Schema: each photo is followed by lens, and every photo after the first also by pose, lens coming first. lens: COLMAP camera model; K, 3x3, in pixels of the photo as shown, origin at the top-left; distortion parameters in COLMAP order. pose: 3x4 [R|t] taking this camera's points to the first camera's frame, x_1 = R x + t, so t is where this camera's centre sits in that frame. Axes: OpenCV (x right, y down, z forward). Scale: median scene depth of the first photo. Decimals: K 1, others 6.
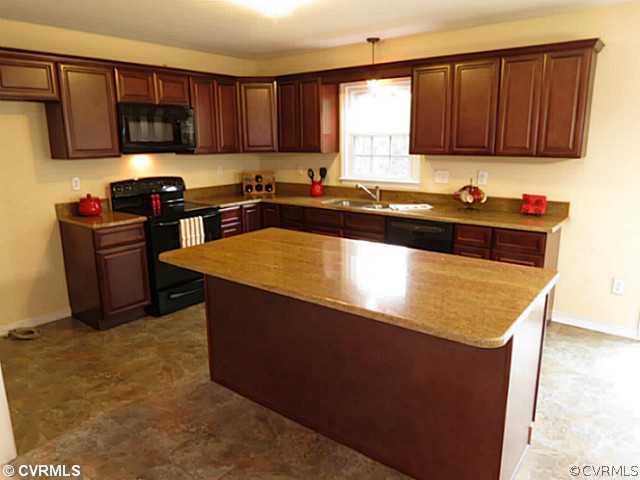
lens RADIAL K [[447.3, 0, 322.1], [0, 447.3, 239.1], [0, 0, 1]] dist [-0.028128, 0.001117]
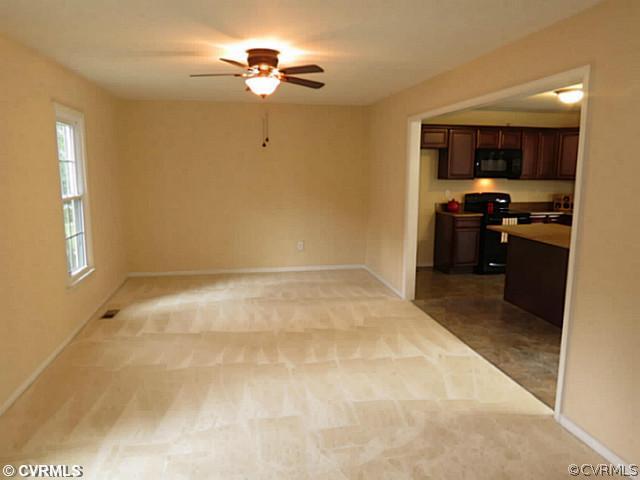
lens RADIAL K [[447.3, 0, 322.1], [0, 447.3, 239.1], [0, 0, 1]] dist [-0.028128, 0.001117]
pose [[0.740304, 0.115932, -0.662200, 0.278197], [-0.157769, 0.987470, -0.003499, 0.140455], [0.653497, 0.107065, 0.749319, -0.644380]]
